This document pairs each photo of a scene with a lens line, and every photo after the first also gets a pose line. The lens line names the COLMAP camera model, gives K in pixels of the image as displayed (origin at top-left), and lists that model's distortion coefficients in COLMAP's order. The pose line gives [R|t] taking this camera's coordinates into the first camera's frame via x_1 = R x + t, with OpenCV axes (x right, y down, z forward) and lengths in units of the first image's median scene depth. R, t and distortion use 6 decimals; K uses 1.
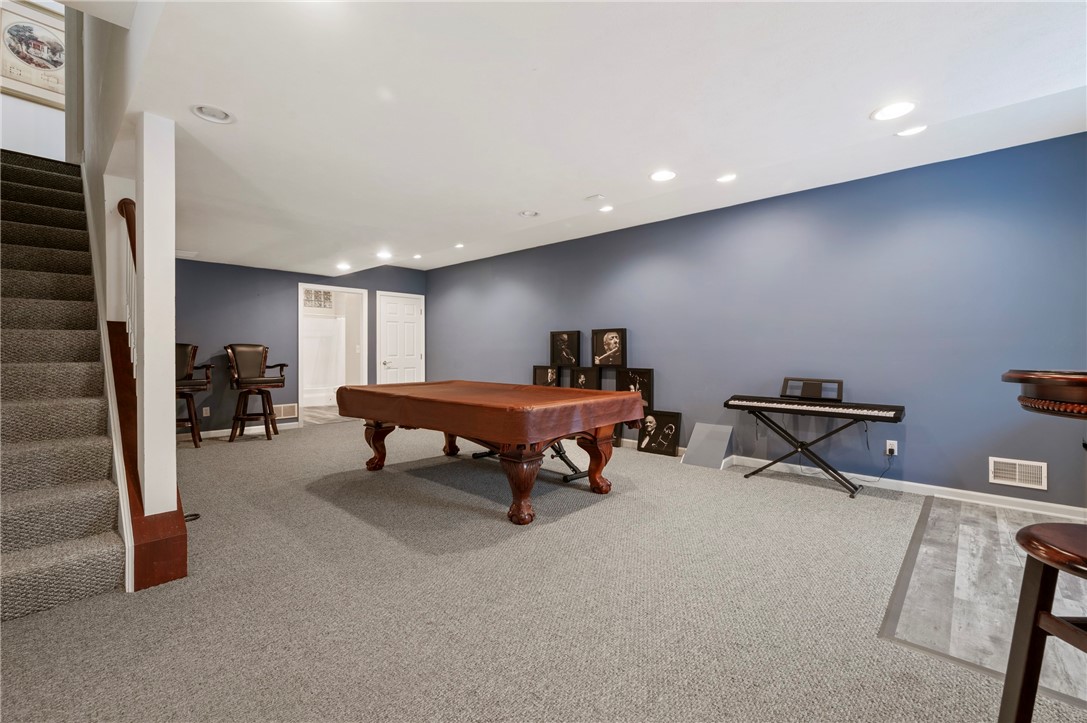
lens RADIAL K [[458.8, 0, 547.9], [0, 458.8, 360.7], [0, 0, 1]] dist [0.002106, 0.000198]
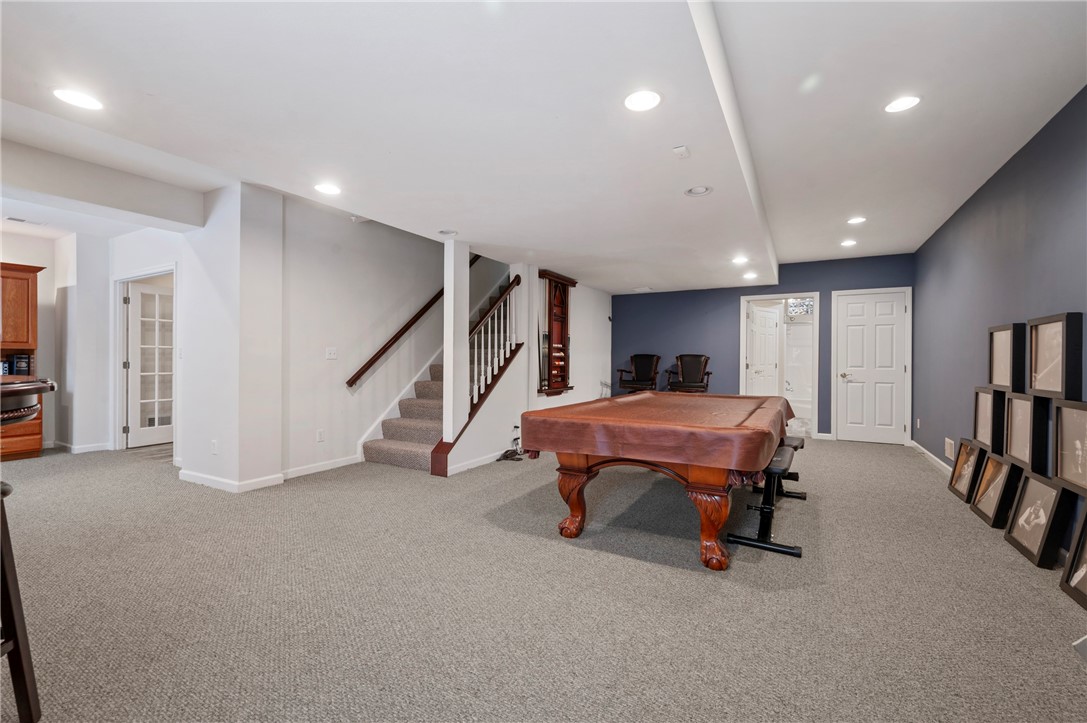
lens RADIAL K [[458.8, 0, 547.9], [0, 458.8, 360.7], [0, 0, 1]] dist [0.002106, 0.000198]
pose [[0.241390, 0.004842, -0.970416, 0.738744], [-0.025350, 0.999678, -0.001317, -0.015399], [0.970097, 0.024918, 0.241435, 0.592750]]
